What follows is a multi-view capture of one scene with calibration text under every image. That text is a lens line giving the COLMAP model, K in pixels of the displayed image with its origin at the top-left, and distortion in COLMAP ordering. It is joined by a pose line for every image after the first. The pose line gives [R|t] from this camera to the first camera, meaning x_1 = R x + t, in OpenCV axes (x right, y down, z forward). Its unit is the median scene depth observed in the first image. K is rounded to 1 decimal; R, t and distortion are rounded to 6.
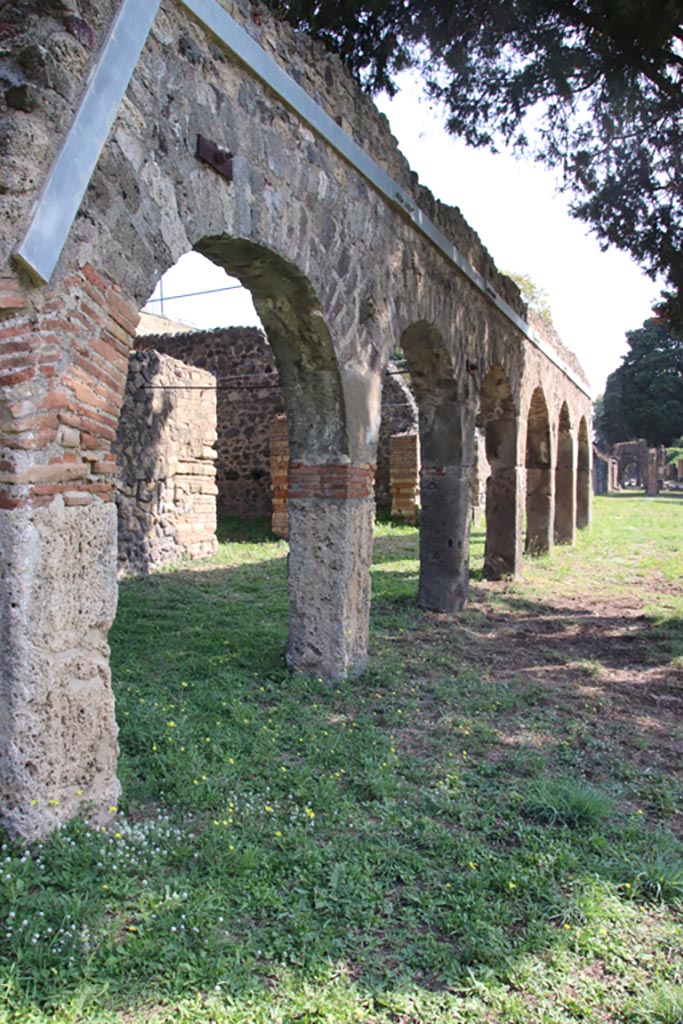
lens RADIAL K [[901.0, 0, 341.0], [0, 901.0, 512.9], [0, 0, 1]] dist [-0.098925, 0.000778]
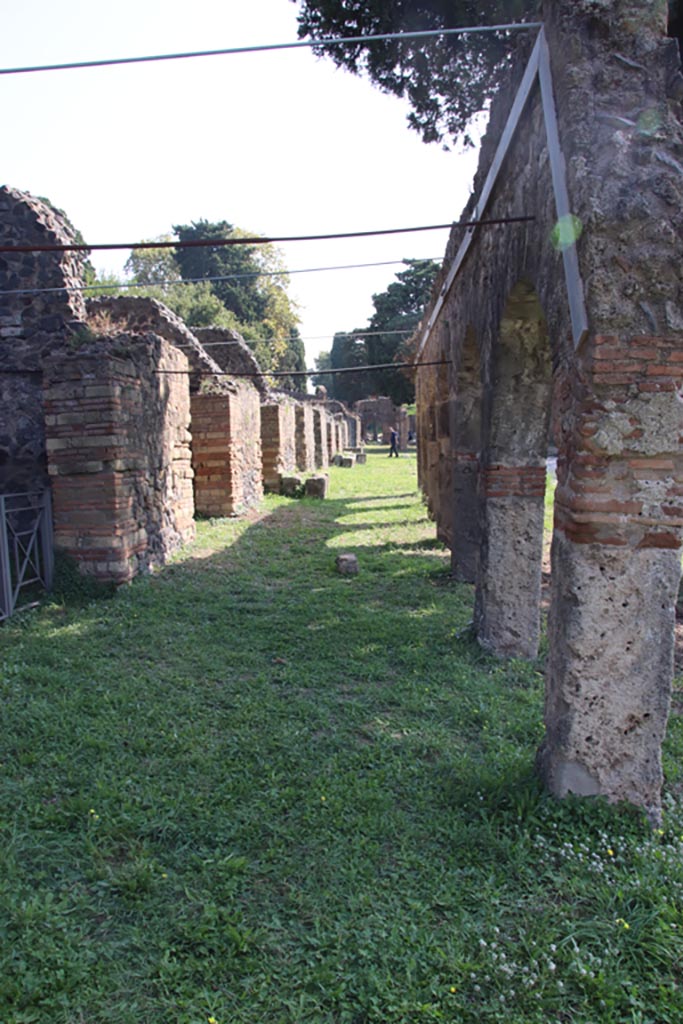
lens RADIAL K [[901.0, 0, 339.7], [0, 901.0, 511.5], [0, 0, 1]] dist [-0.098925, 0.000778]
pose [[0.940794, -0.042641, 0.336285, -0.342620], [0.025124, 0.998099, 0.056269, -0.037591], [-0.338046, -0.044489, 0.940078, 0.019769]]
